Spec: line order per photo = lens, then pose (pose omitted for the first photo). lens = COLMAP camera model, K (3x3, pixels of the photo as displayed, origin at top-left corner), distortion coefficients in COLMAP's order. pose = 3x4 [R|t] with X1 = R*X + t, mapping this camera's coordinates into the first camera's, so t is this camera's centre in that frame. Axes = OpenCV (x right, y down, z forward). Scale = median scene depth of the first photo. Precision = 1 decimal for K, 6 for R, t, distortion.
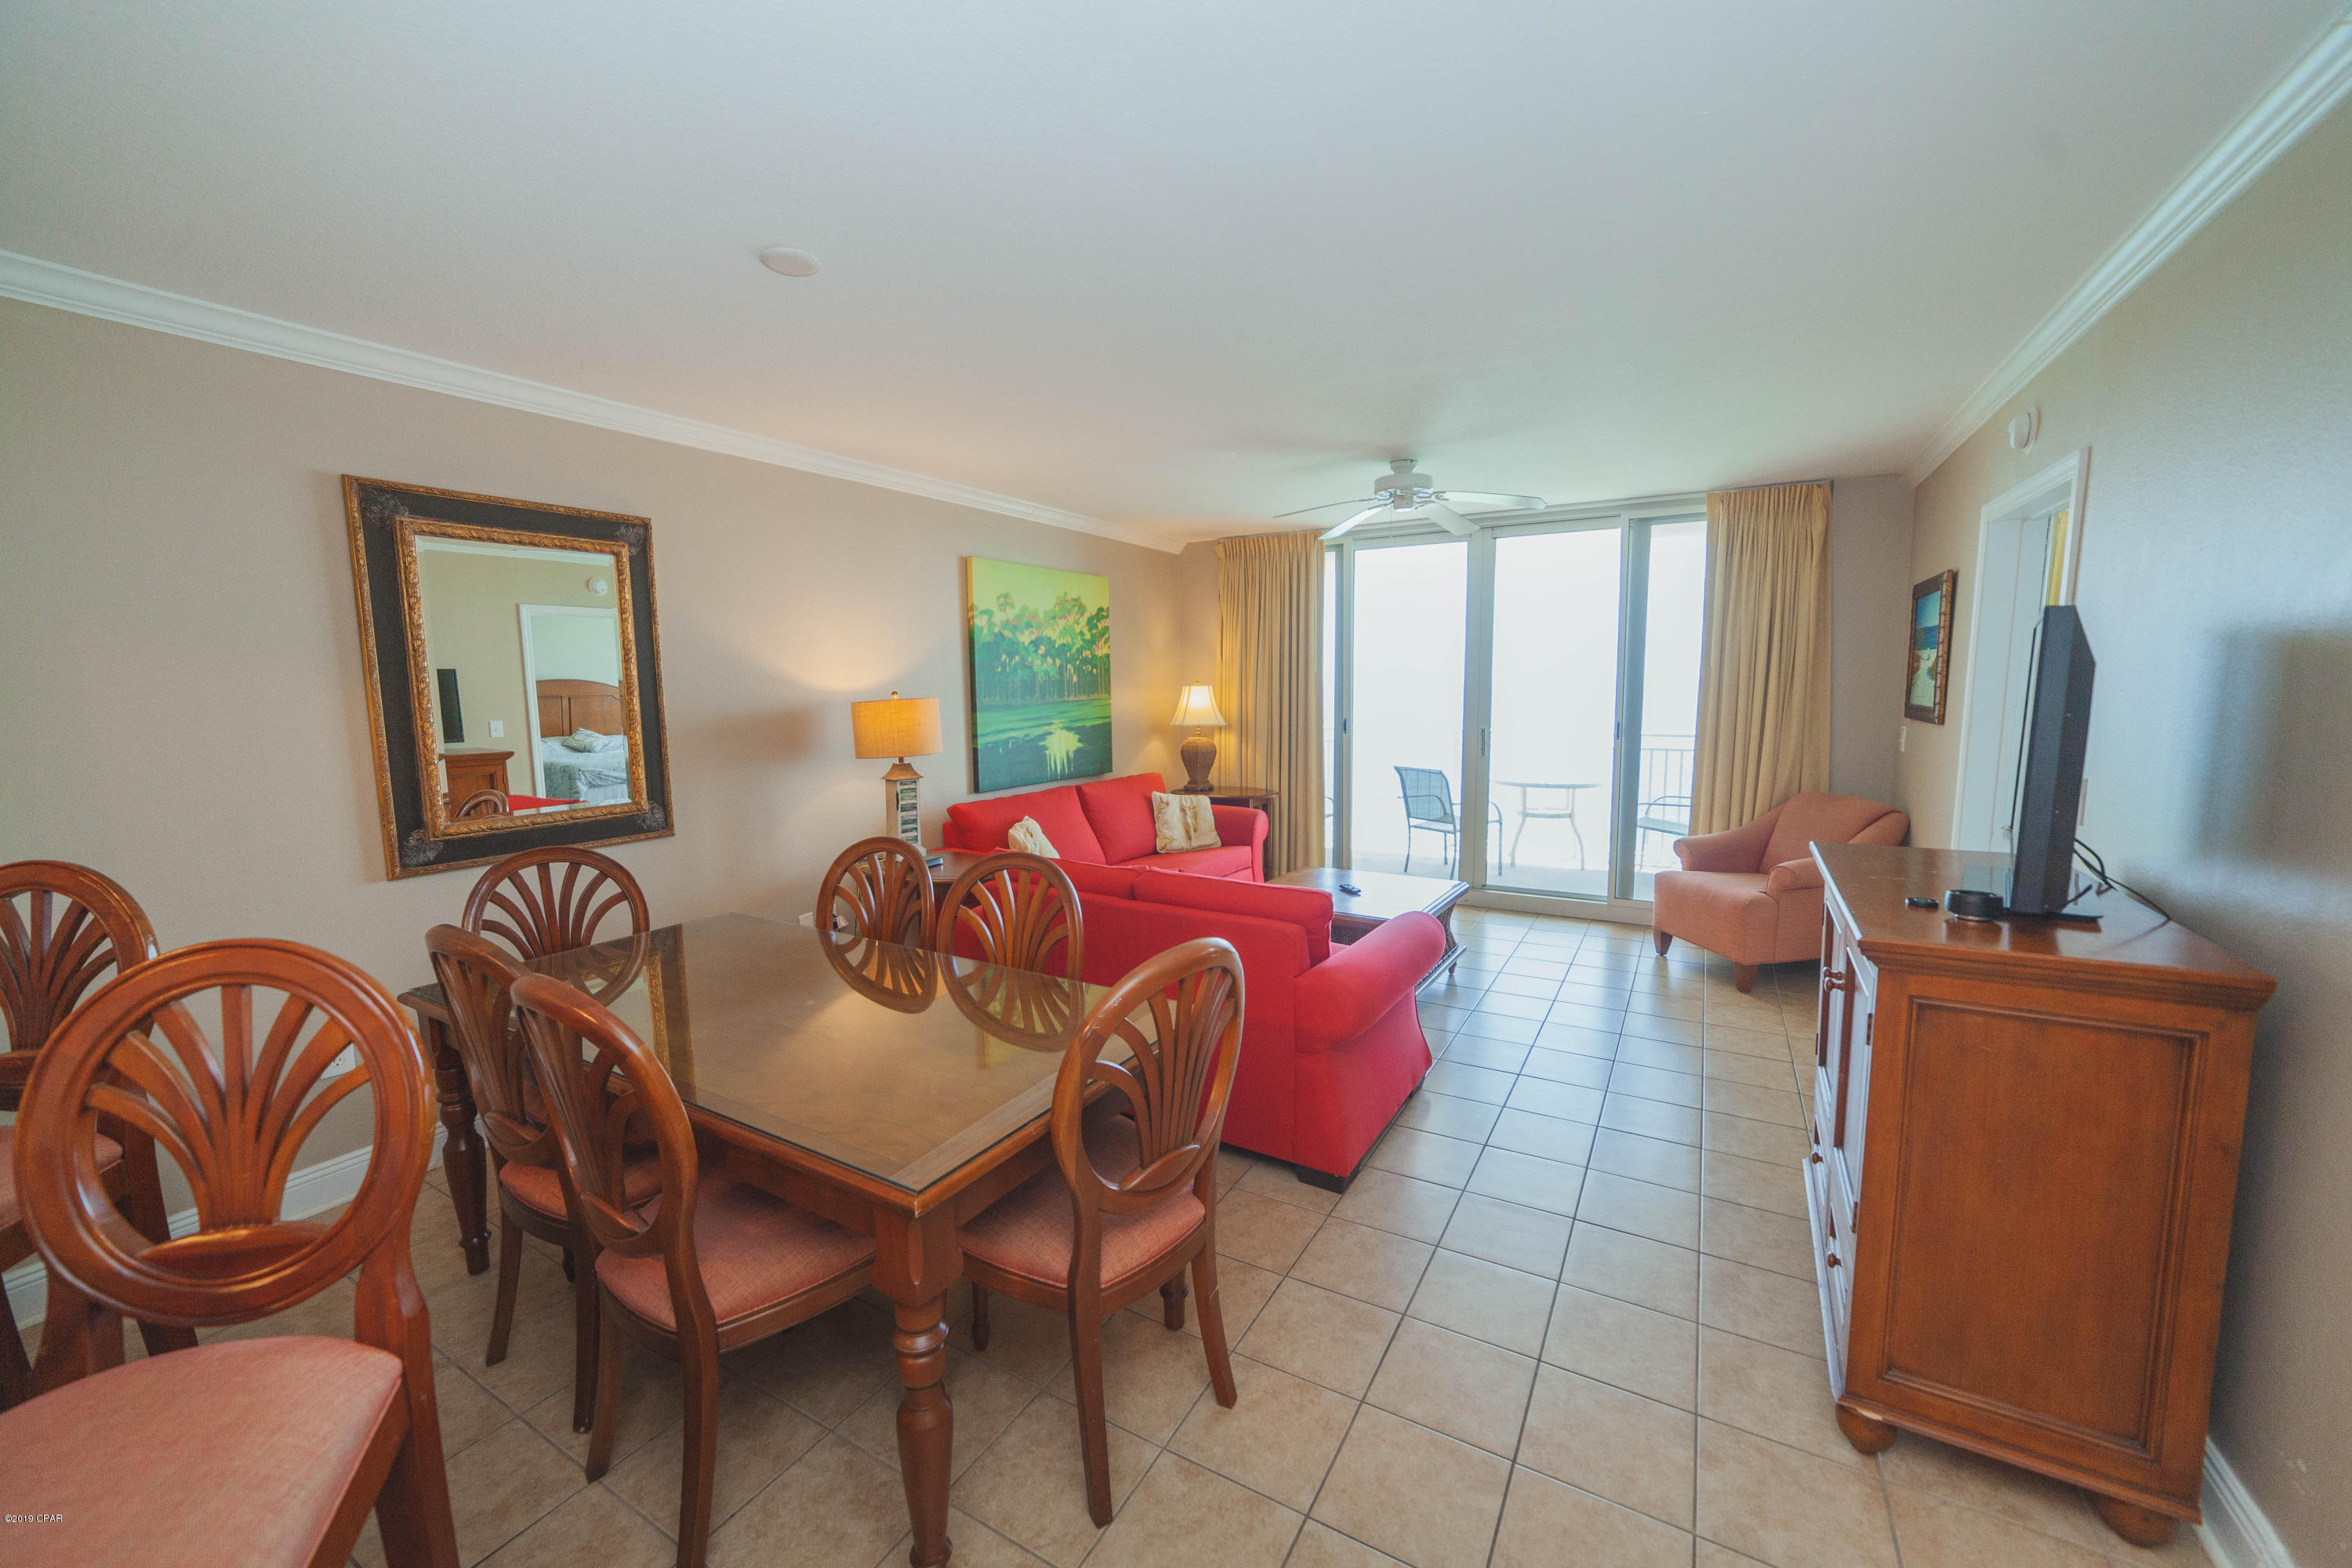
lens RADIAL K [[909.5, 0, 1169.1], [0, 909.5, 782.9], [0, 0, 1]] dist [-0.018797, 0.007720]
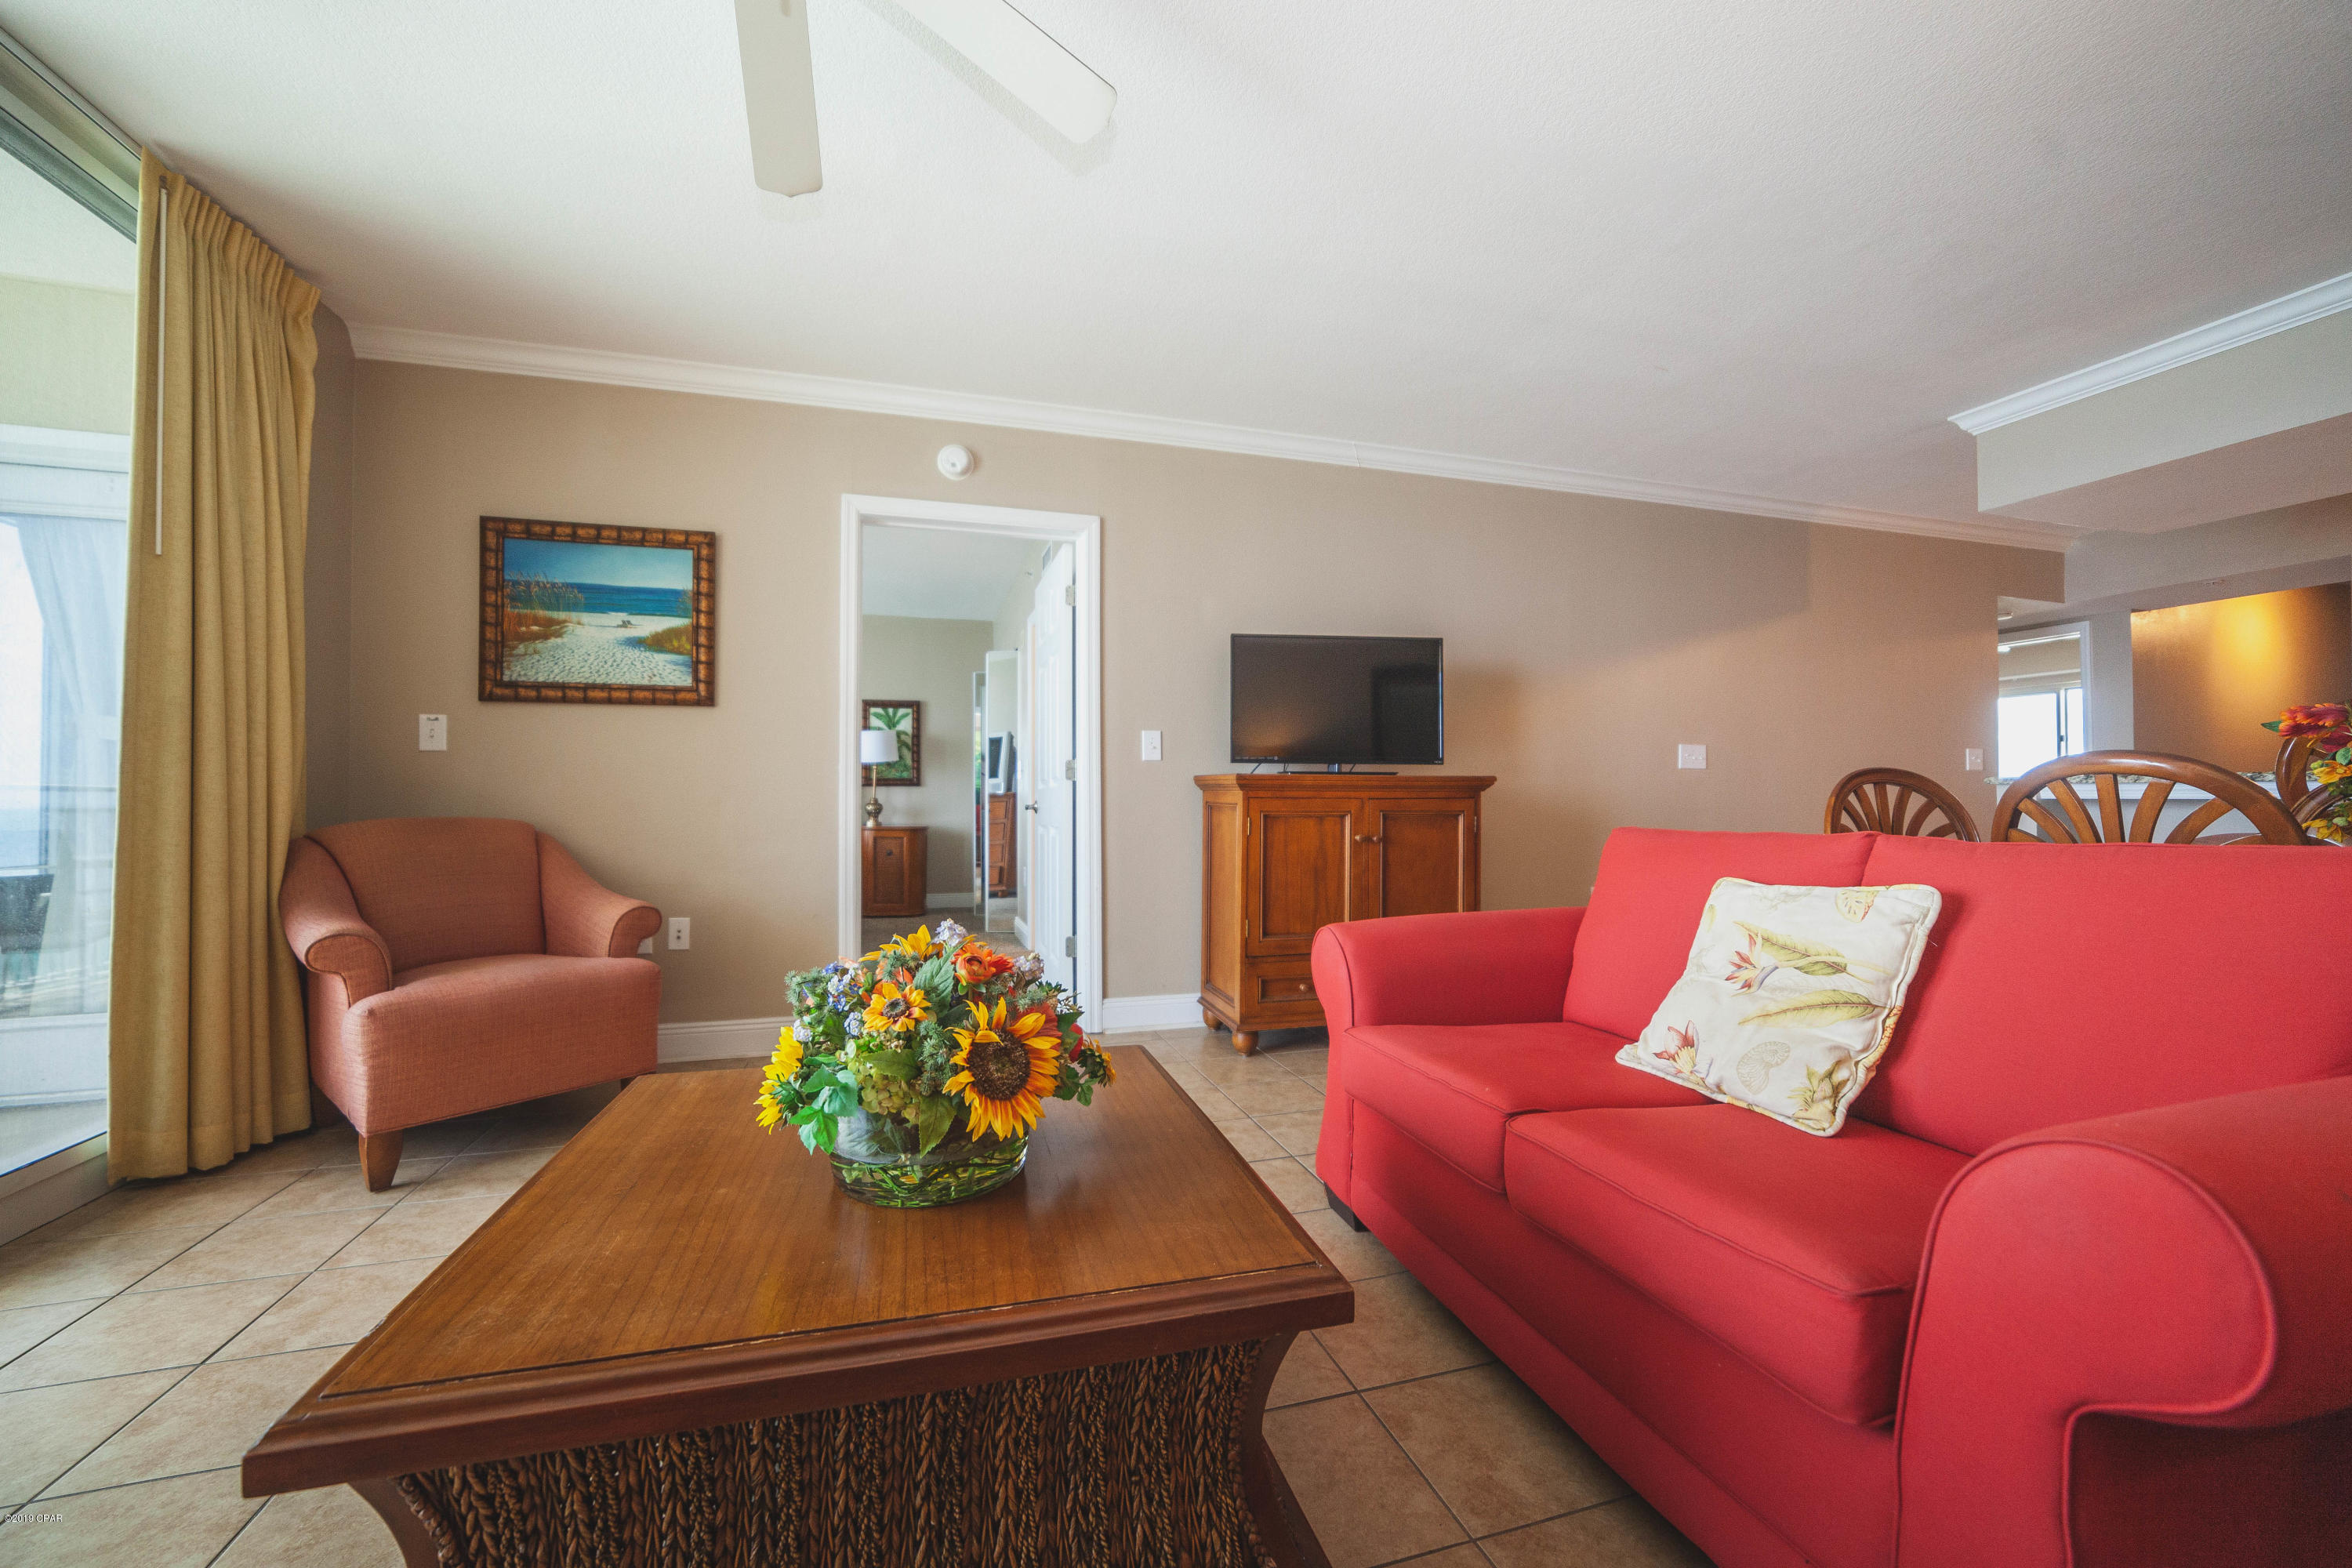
lens RADIAL K [[909.5, 0, 1175.6], [0, 909.5, 792.7], [0, 0, 1]] dist [-0.018797, 0.007720]
pose [[-0.739290, 0.018399, 0.673135, -0.044800], [0.085690, 0.994071, 0.066941, -0.001570], [-0.667912, 0.107170, -0.736483, 0.991188]]
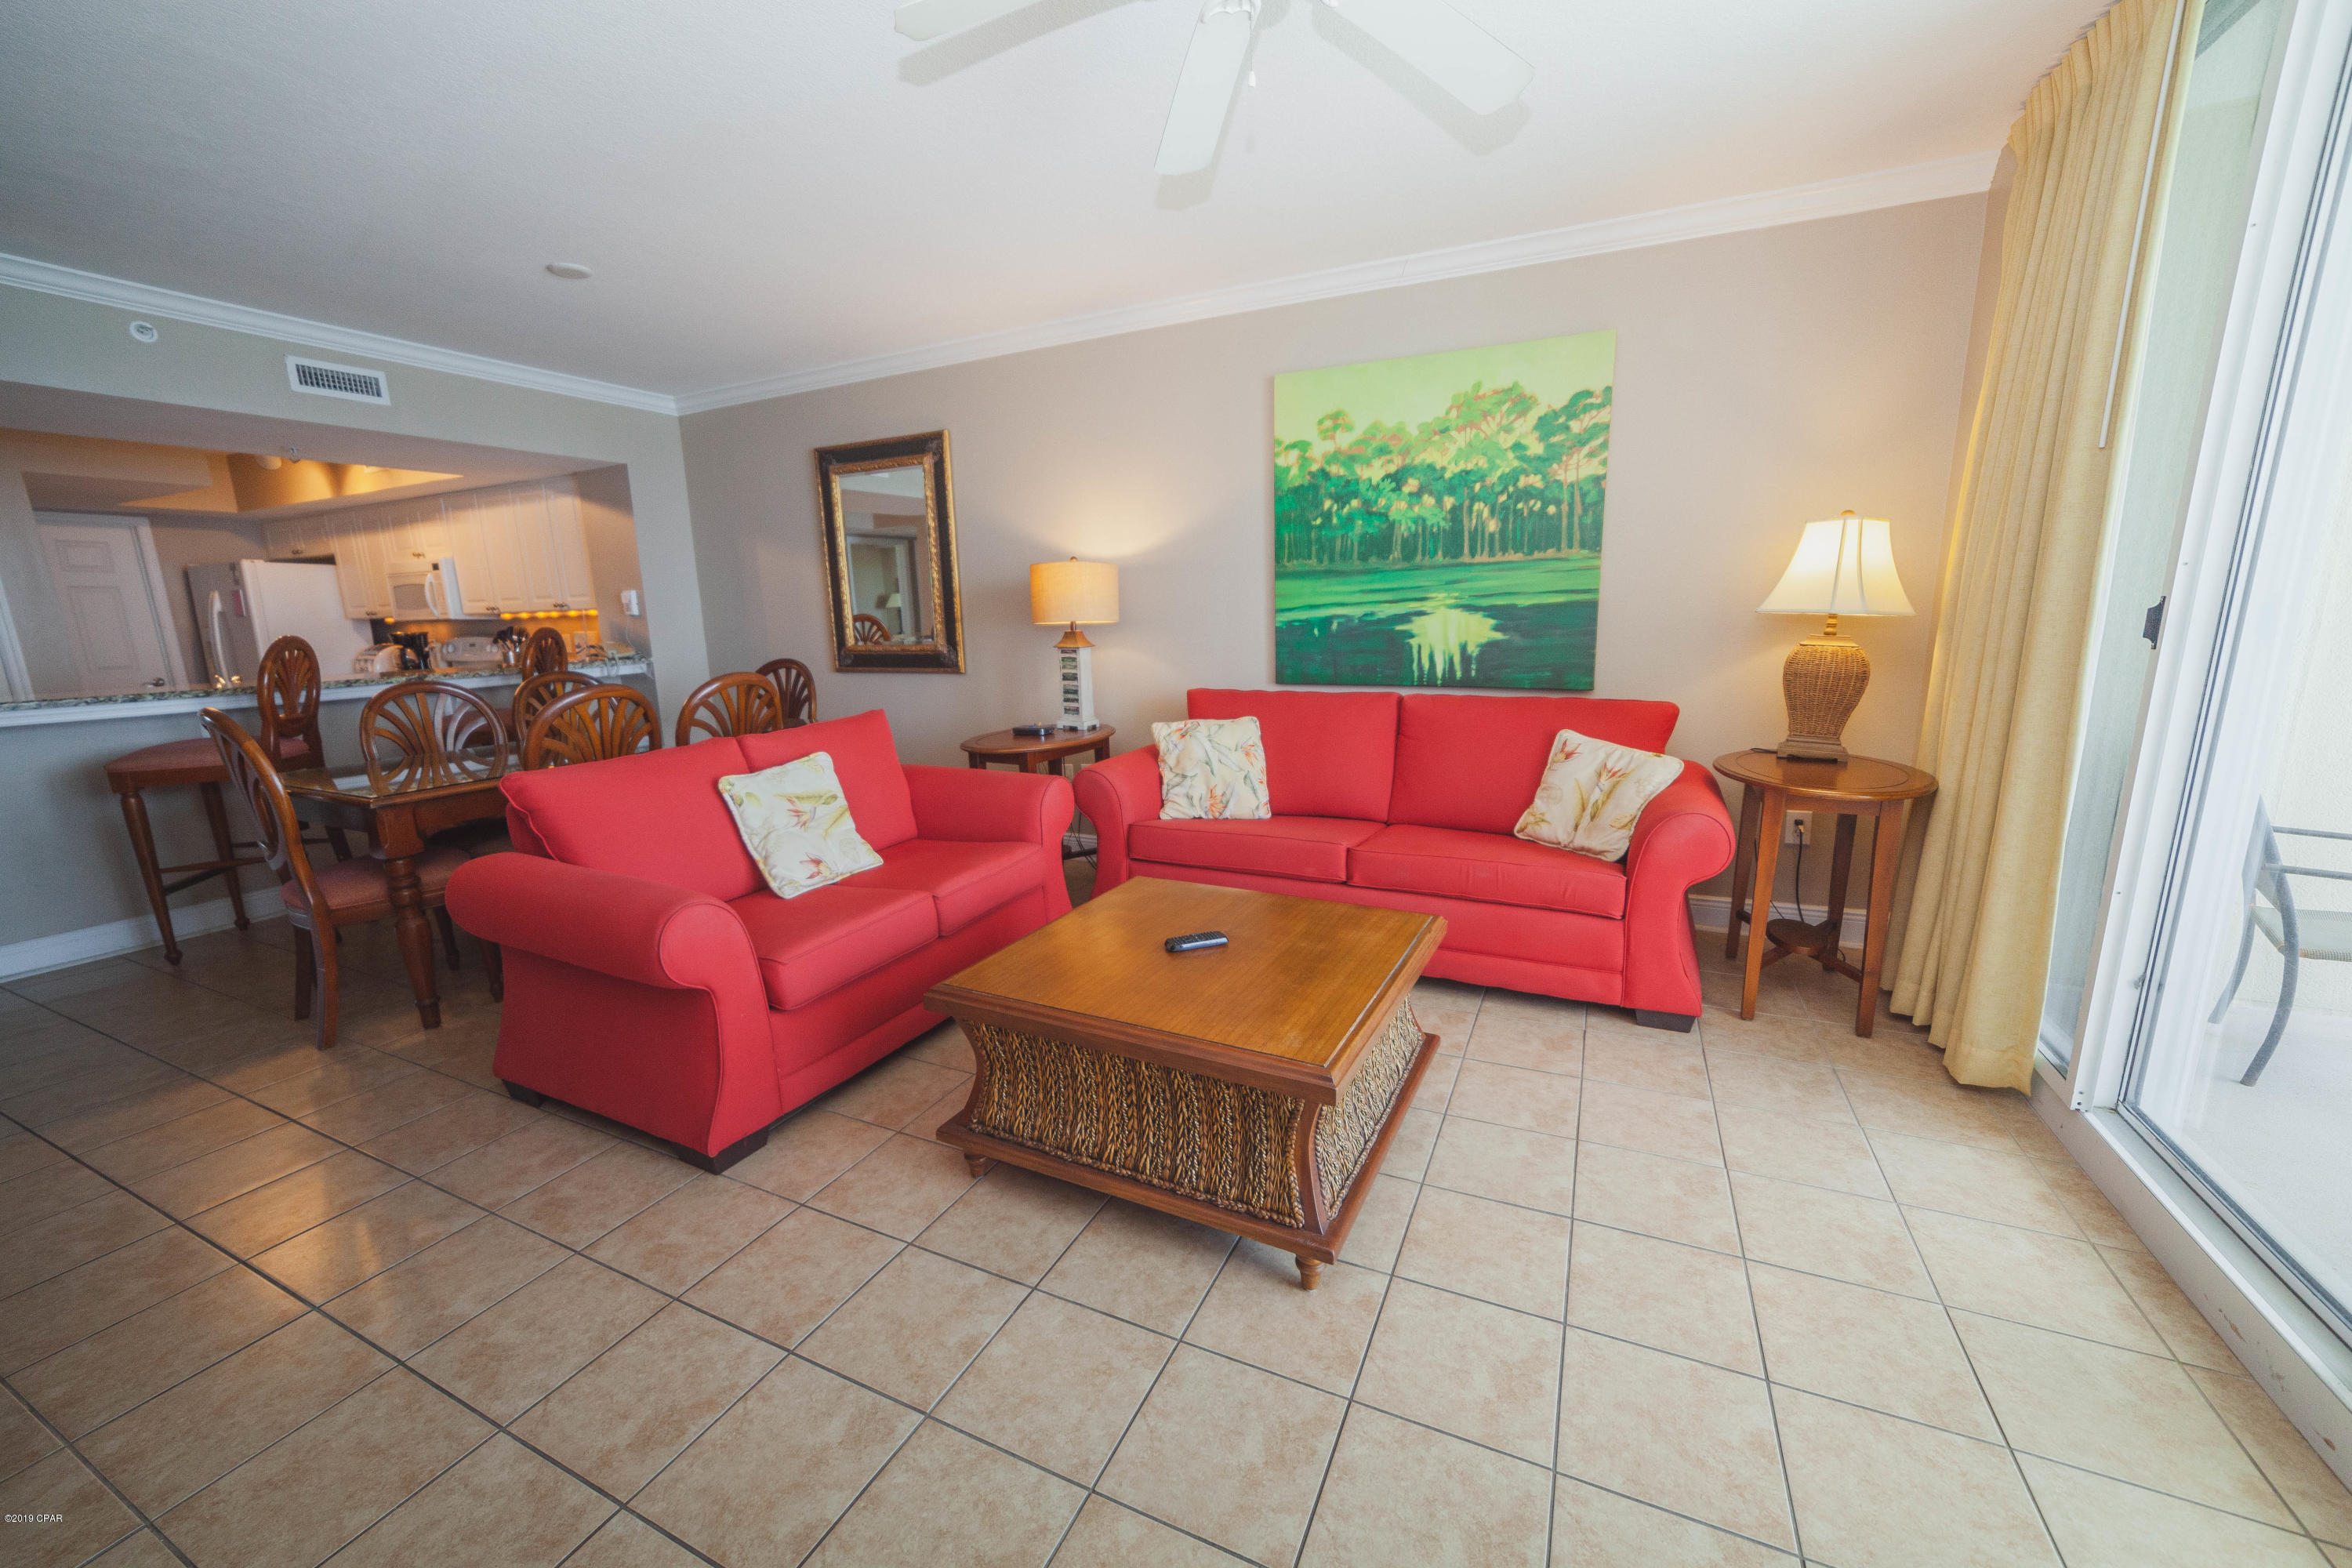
lens RADIAL K [[909.5, 0, 1172.0], [0, 909.5, 785.3], [0, 0, 1]] dist [-0.018797, 0.007720]
pose [[0.089032, 0.205548, -0.974589, 0.562400], [-0.088159, 0.976261, 0.197847, -0.050432], [0.992120, 0.068304, 0.105040, 0.807780]]
